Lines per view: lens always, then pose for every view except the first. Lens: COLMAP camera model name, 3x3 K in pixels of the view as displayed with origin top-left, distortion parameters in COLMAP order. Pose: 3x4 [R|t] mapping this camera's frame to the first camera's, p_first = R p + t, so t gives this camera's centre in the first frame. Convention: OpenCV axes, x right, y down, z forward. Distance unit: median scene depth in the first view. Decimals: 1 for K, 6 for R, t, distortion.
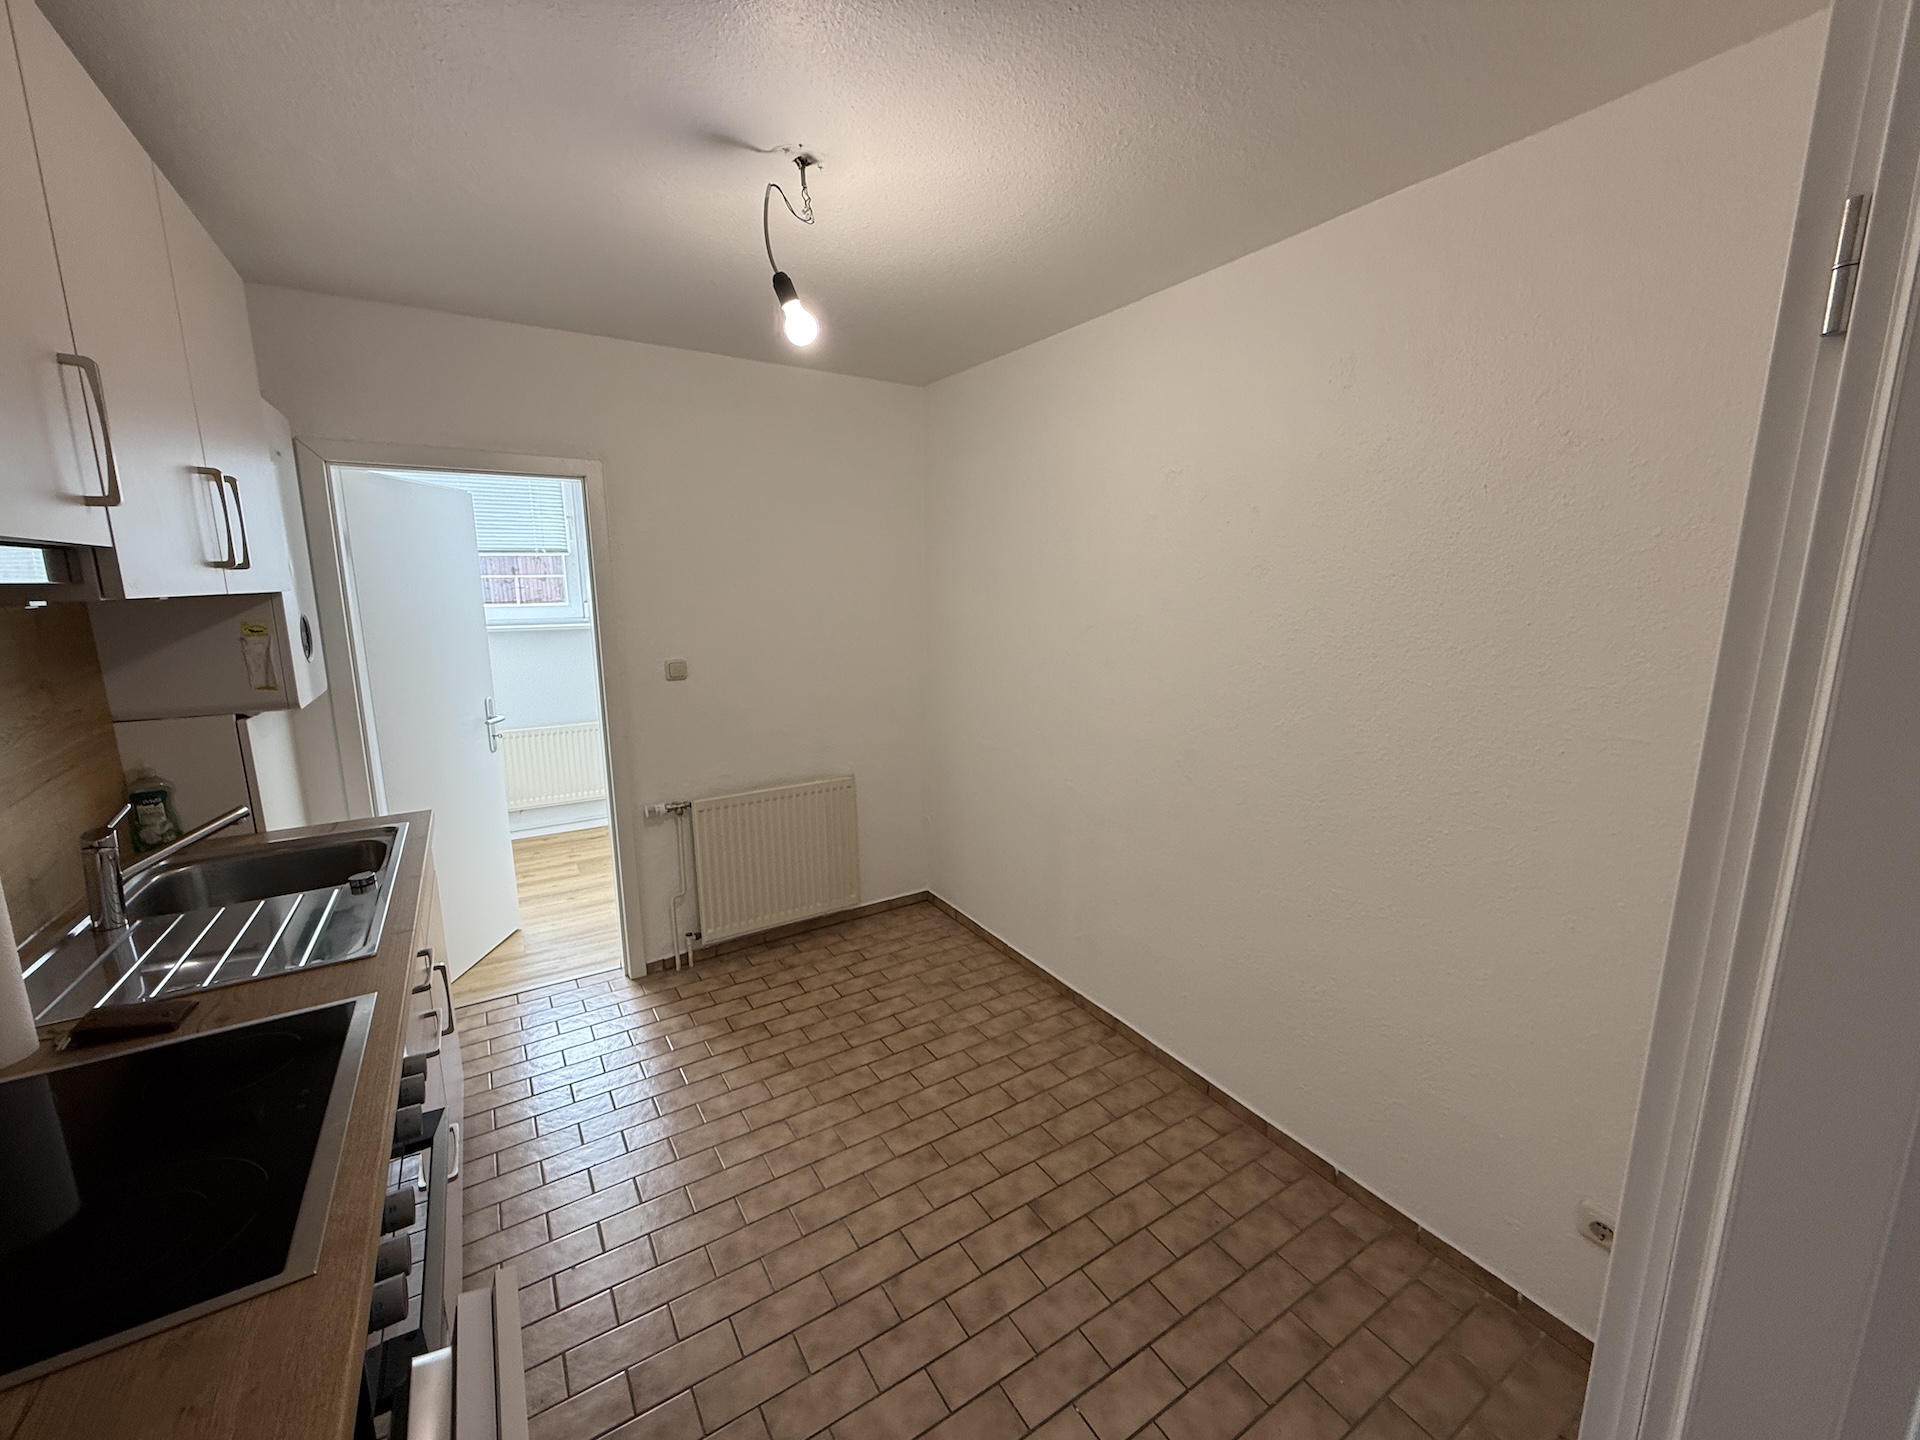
lens RADIAL K [[764.2, 0, 956.3], [0, 764.2, 721.6], [0, 0, 1]] dist [-0.000252, -0.000028]
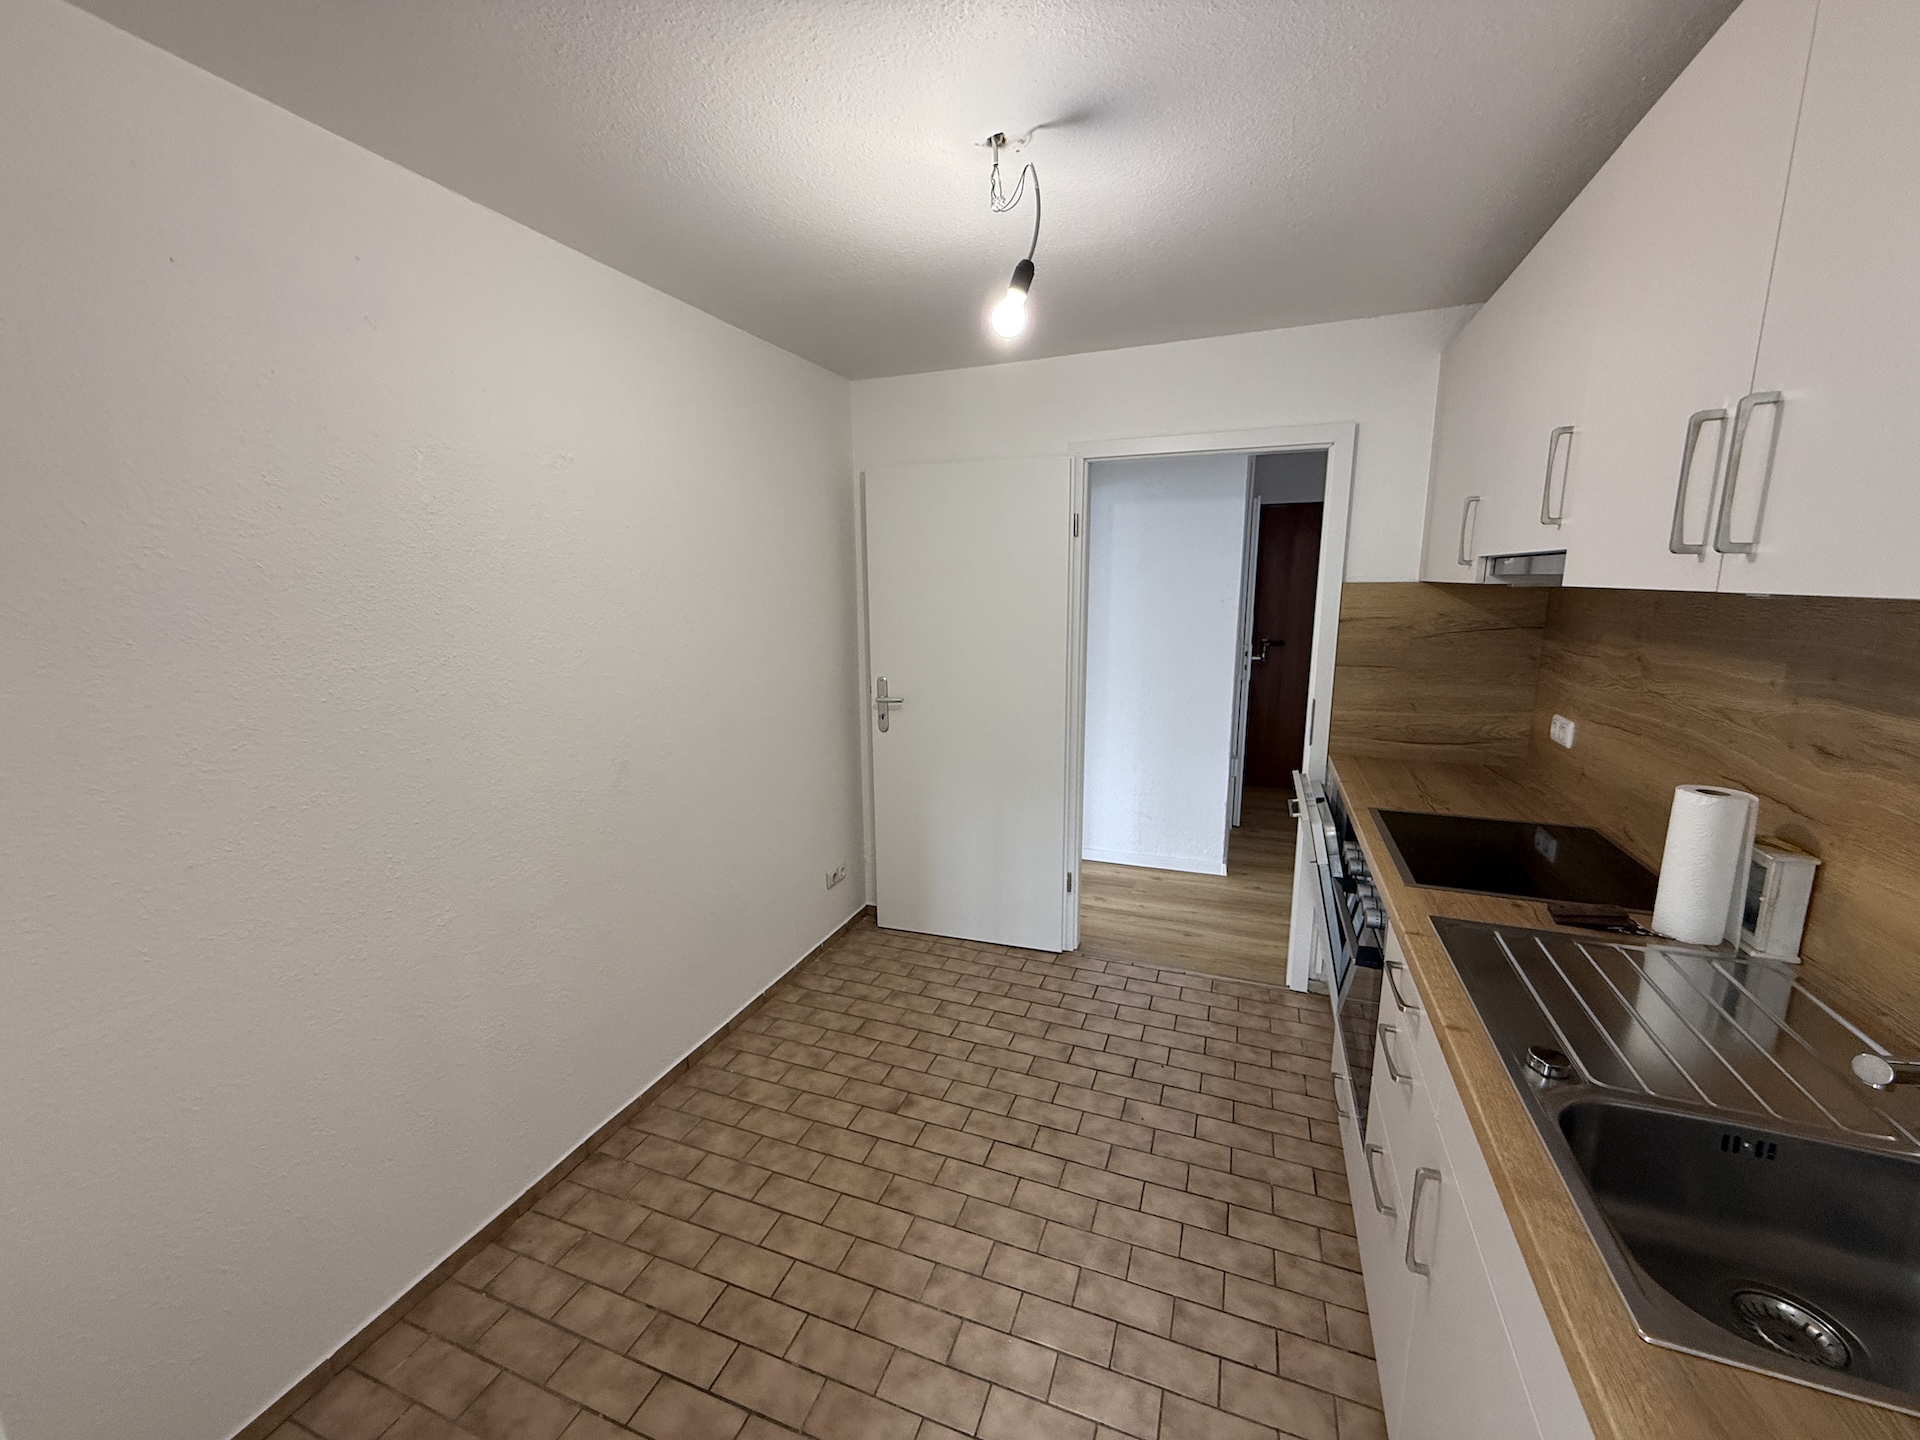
lens RADIAL K [[764.2, 0, 956.3], [0, 764.2, 721.6], [0, 0, 1]] dist [-0.000252, -0.000028]
pose [[-0.600134, -0.139652, 0.787614, -0.777259], [0.155485, 0.945494, 0.286120, -0.248799], [-0.784642, 0.294173, -0.545710, 1.349284]]
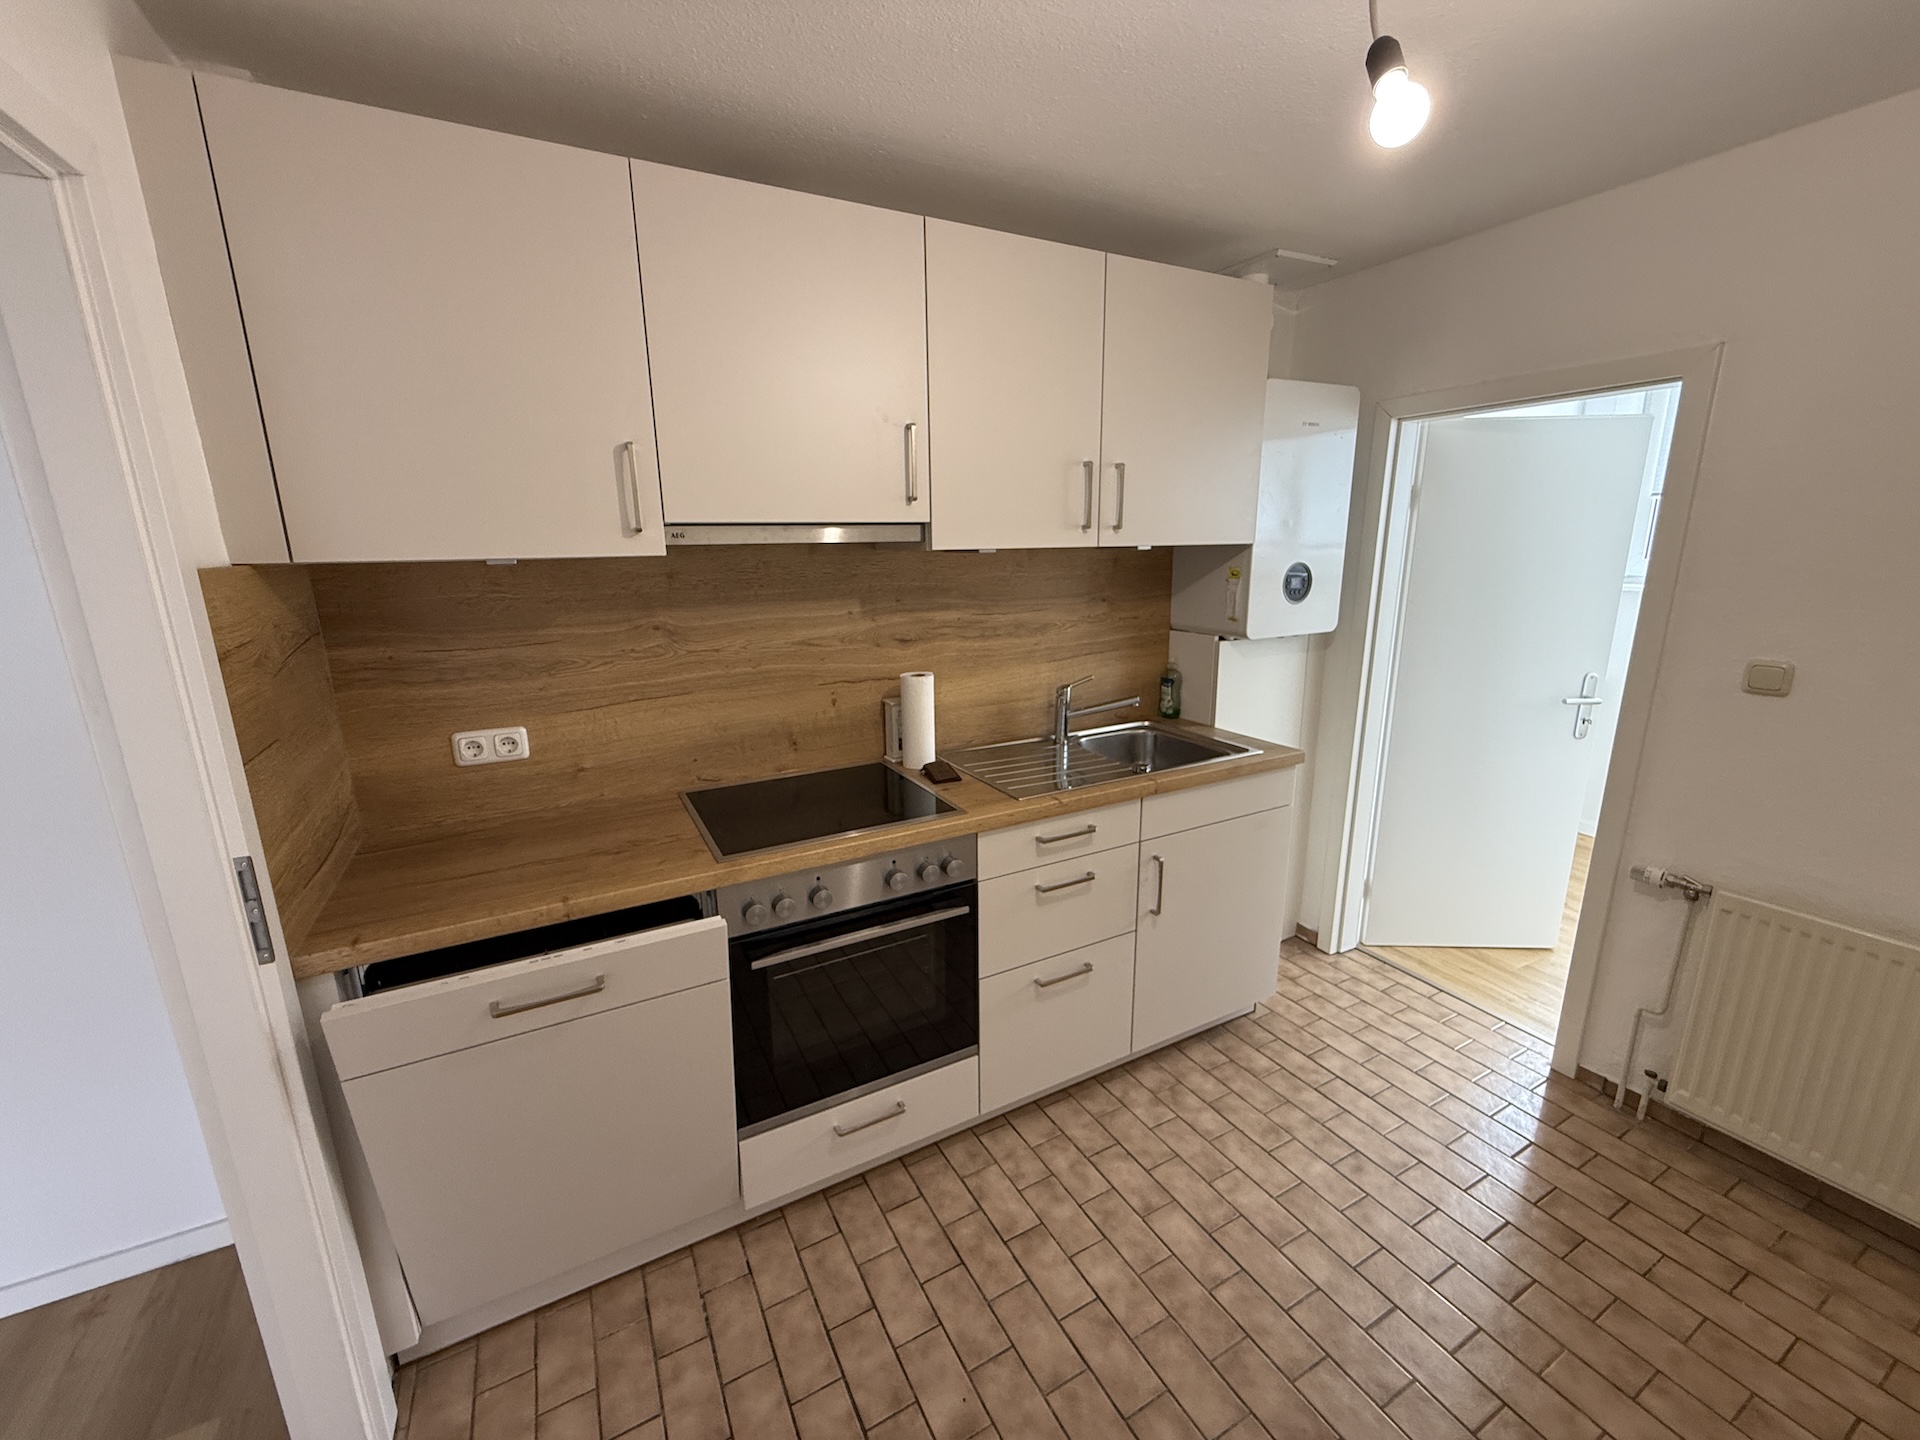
lens RADIAL K [[764.2, 0, 956.3], [0, 764.2, 721.6], [0, 0, 1]] dist [-0.000252, -0.000028]
pose [[-0.073381, 0.234888, -0.969249, 0.406986], [-0.166568, 0.955331, 0.244126, -0.112035], [0.983296, 0.179360, -0.030979, 0.592973]]
